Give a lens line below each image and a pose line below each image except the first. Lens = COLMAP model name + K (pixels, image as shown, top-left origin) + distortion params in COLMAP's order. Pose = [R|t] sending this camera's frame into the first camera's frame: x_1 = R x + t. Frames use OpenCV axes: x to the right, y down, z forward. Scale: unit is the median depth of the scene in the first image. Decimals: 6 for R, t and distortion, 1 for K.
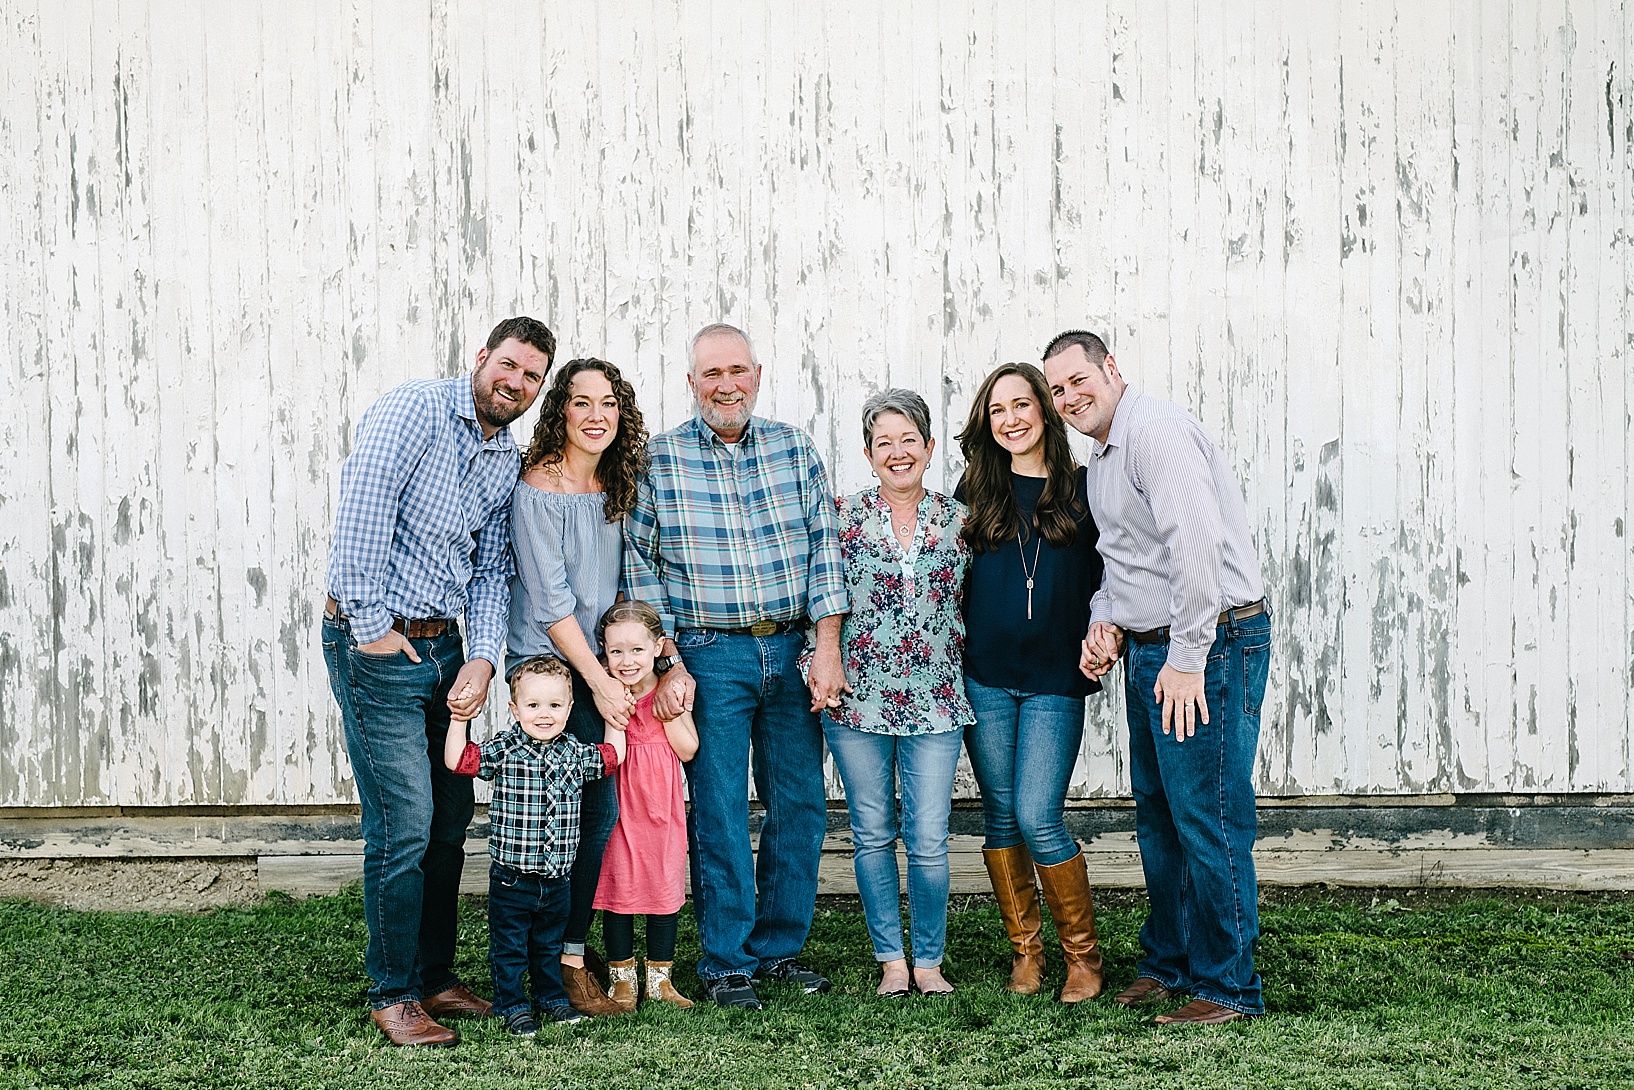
lens RADIAL K [[2278.9, 0, 807.7], [0, 2278.9, 571.1], [0, 0, 1]] dist [-0.001260, 0.000000]
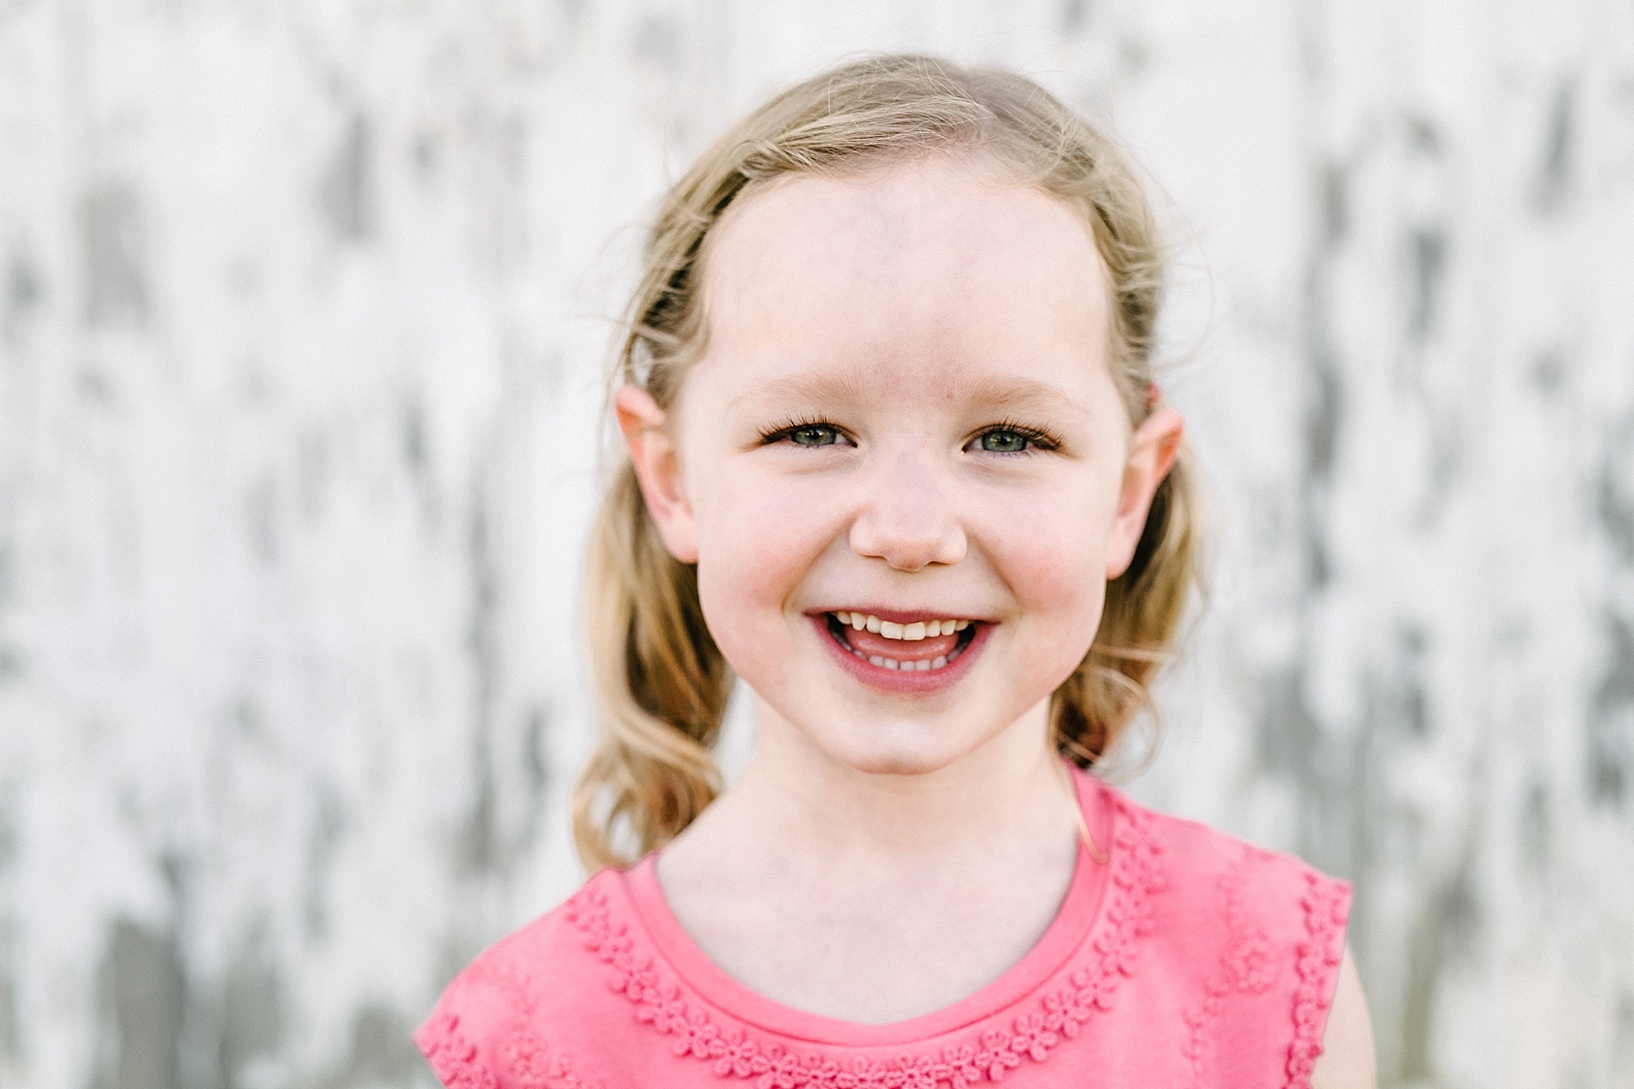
lens RADIAL K [[2278.9, 0, 811.3], [0, 2278.9, 546.7], [0, 0, 1]] dist [-0.001260, 0.000000]
pose [[0.985444, -0.005120, 0.169925, -0.444144], [-0.001065, 0.999341, 0.036283, 0.018361], [-0.169999, -0.035936, 0.984789, 0.733931]]
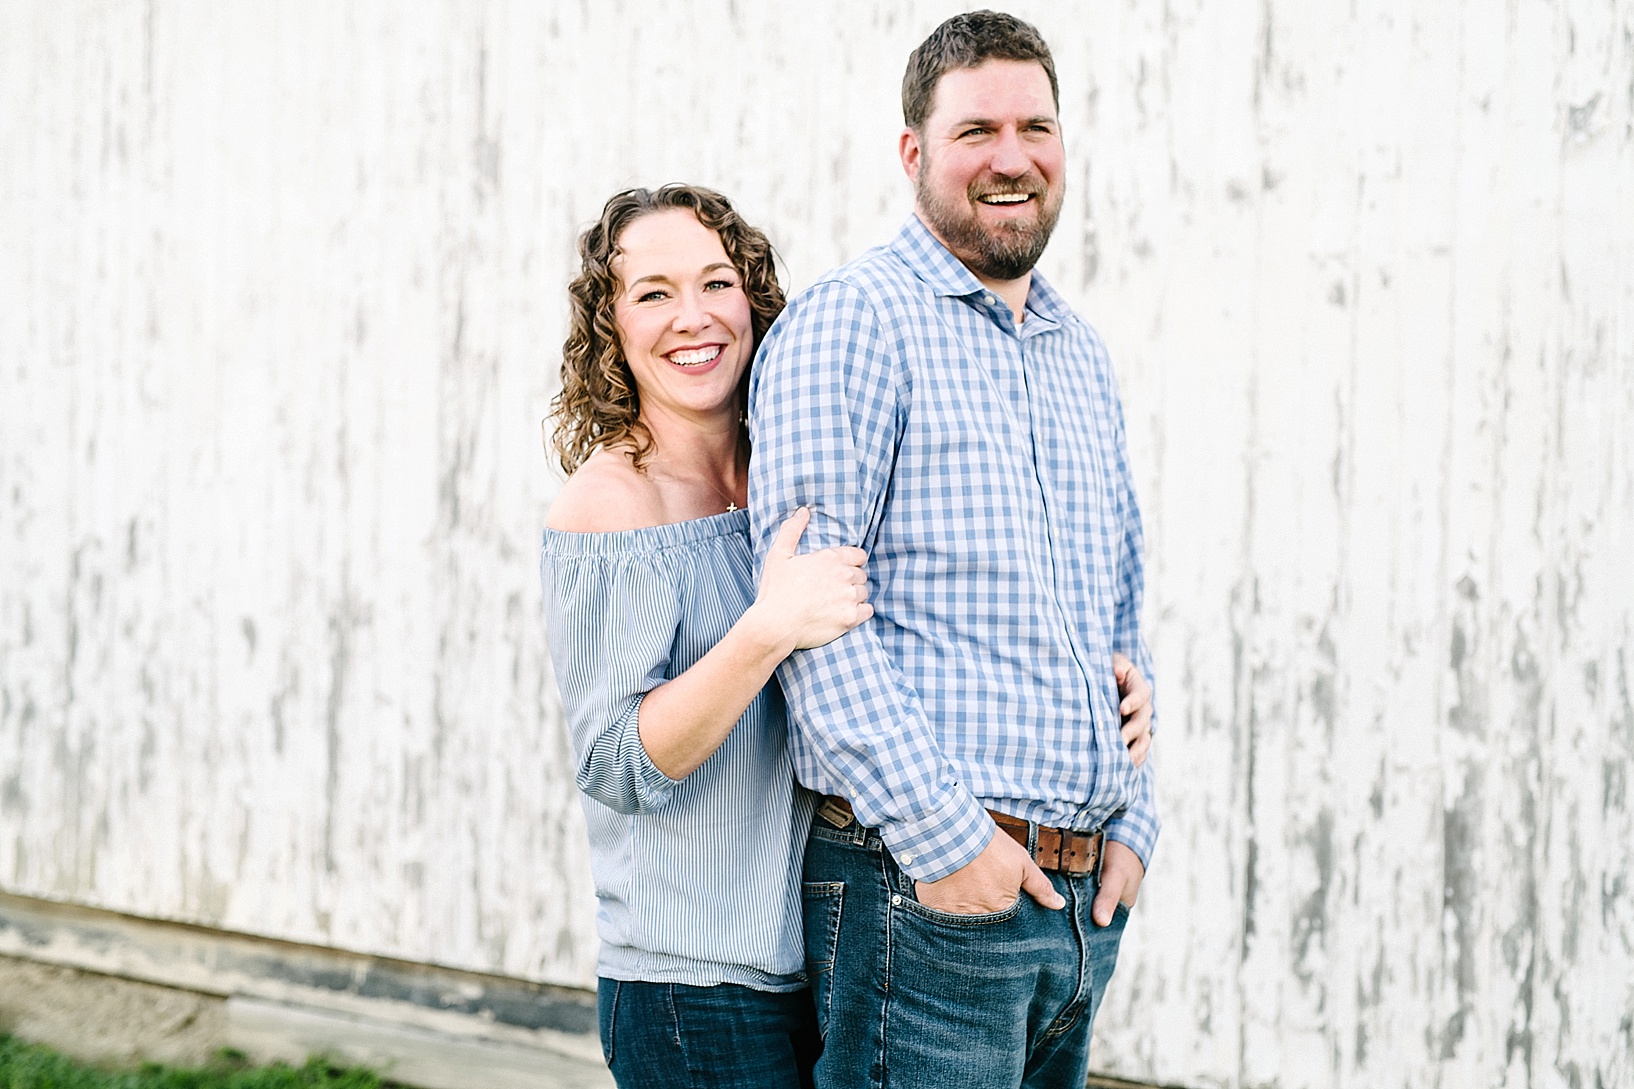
lens RADIAL K [[2278.9, 0, 816.6], [0, 2278.9, 545.9], [0, 0, 1]] dist [-0.001260, 0.000000]
pose [[0.859016, 0.040415, -0.510352, 0.304853], [-0.054463, 0.998436, -0.012605, -0.025242], [0.509044, 0.038623, 0.859873, 0.446270]]
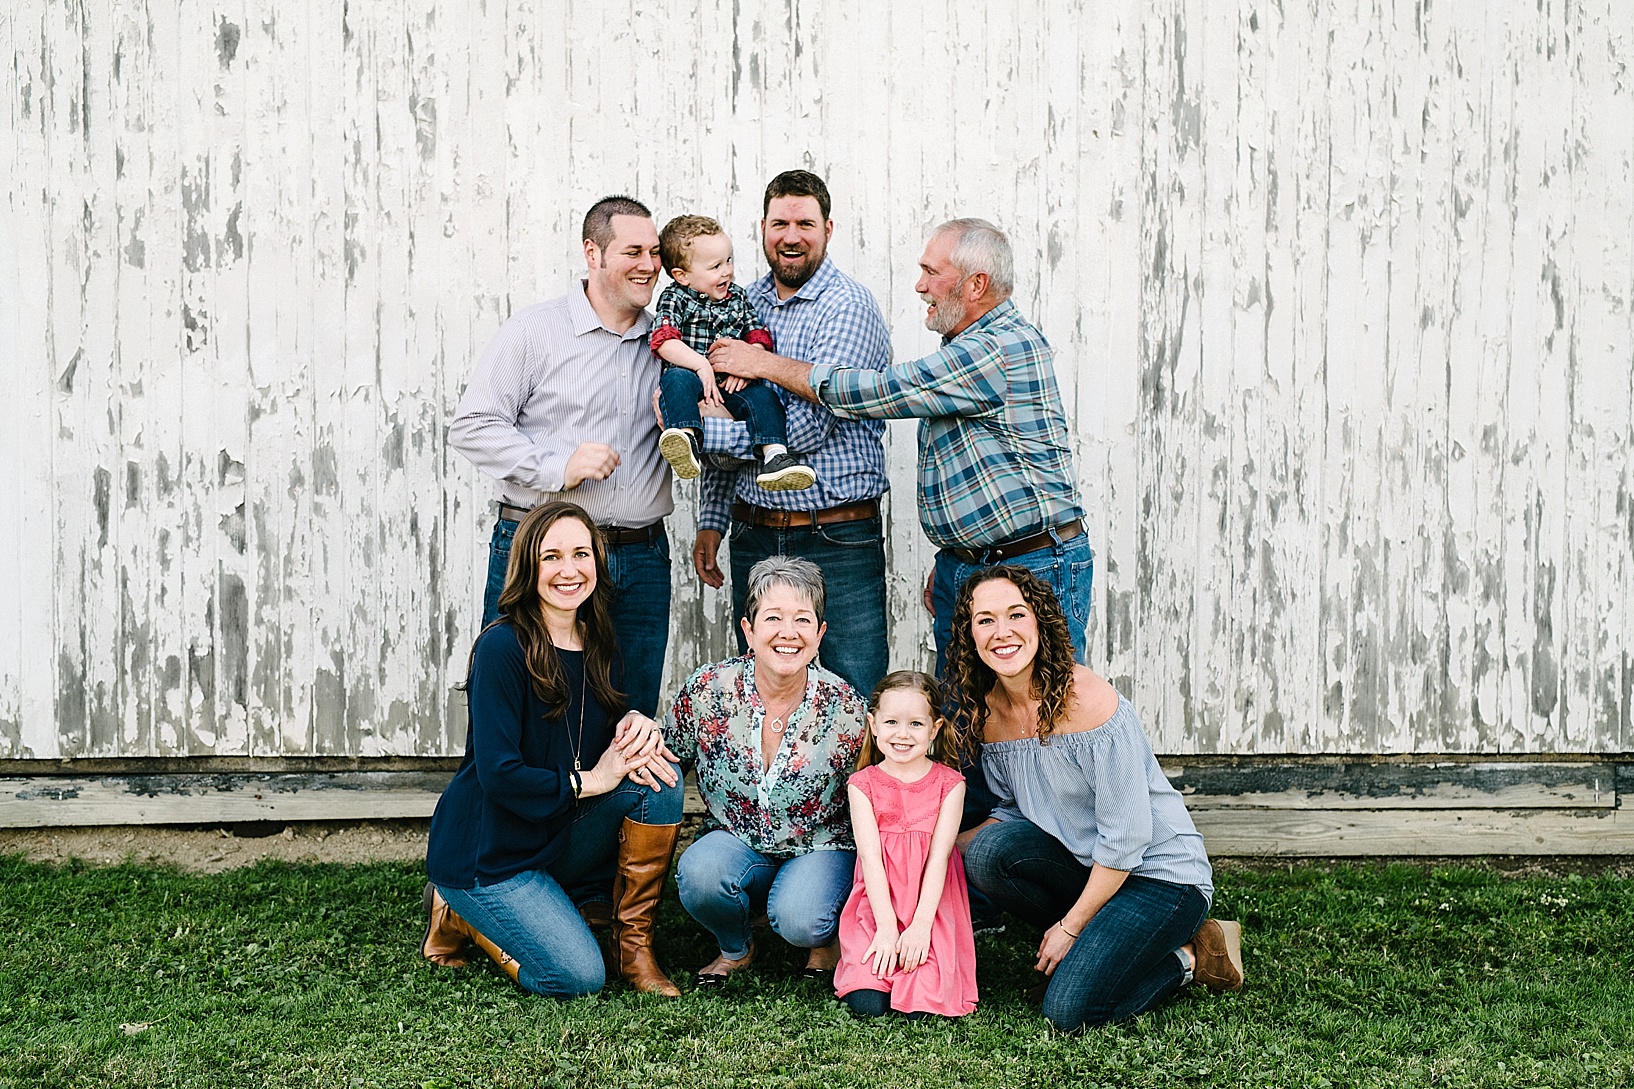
lens RADIAL K [[2278.9, 0, 824.4], [0, 2278.9, 572.9], [0, 0, 1]] dist [-0.001260, 0.000000]
pose [[0.996242, 0.011703, 0.085820, -0.361308], [-0.013357, 0.999735, 0.018724, 0.014845], [-0.085578, -0.019800, 0.996135, 0.113899]]
